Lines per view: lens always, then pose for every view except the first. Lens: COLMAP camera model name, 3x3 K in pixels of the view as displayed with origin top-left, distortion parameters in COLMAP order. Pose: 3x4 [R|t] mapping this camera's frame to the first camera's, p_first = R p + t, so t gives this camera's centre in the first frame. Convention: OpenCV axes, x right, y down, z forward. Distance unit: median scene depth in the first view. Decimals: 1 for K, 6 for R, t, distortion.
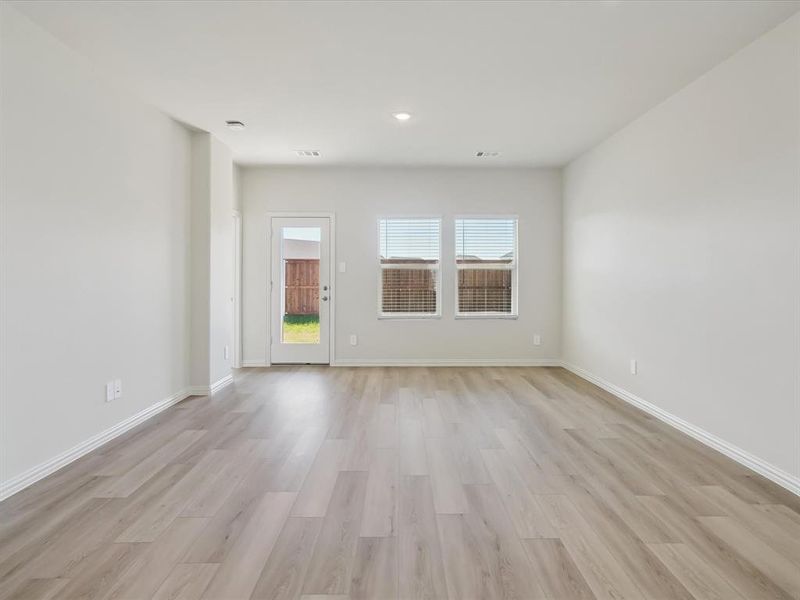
lens RADIAL K [[492.2, 0, 399.5], [0, 492.2, 279.4], [0, 0, 1]] dist [0.001160, 0.002003]
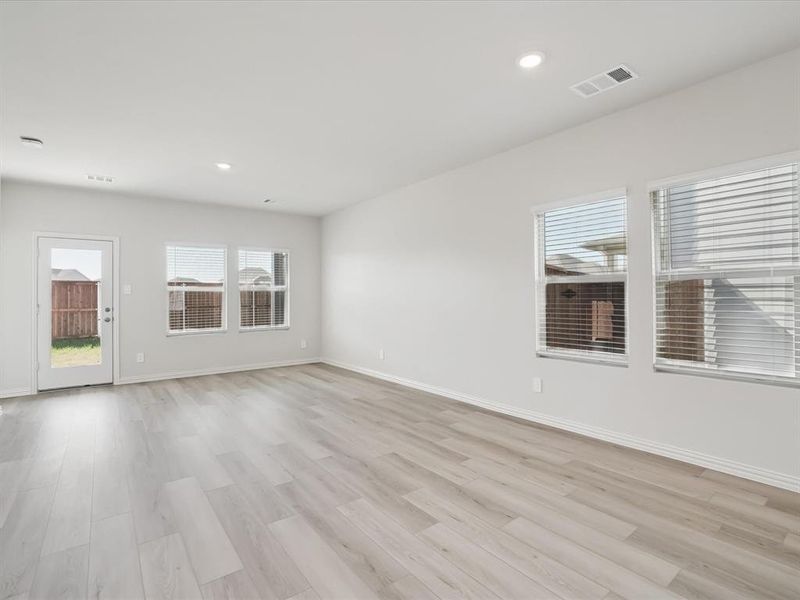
lens RADIAL K [[407.6, 0, 403.5], [0, 407.6, 295.2], [0, 0, 1]] dist [-0.016361, 0.000558]
pose [[0.800136, -0.006279, 0.599786, -0.166987], [0.012416, 0.999904, -0.006096, 0.000609], [-0.599690, 0.012325, 0.800138, -0.046217]]
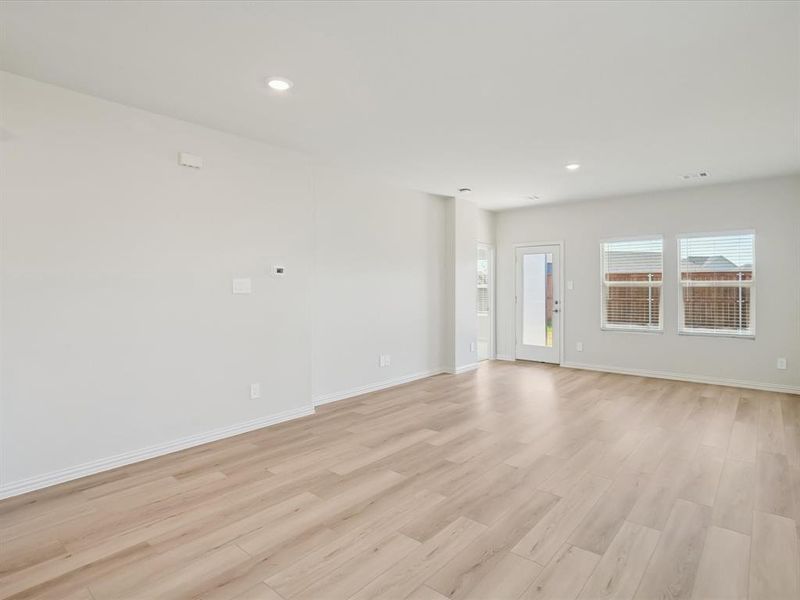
lens RADIAL K [[429.5, 0, 403.1], [0, 429.5, 283.8], [0, 0, 1]] dist [-0.007429, 0.000269]
pose [[0.756768, -0.009445, -0.653615, 0.269186], [0.001645, 0.999920, -0.012545, -0.016074], [0.653681, 0.008419, 0.756723, -0.063252]]
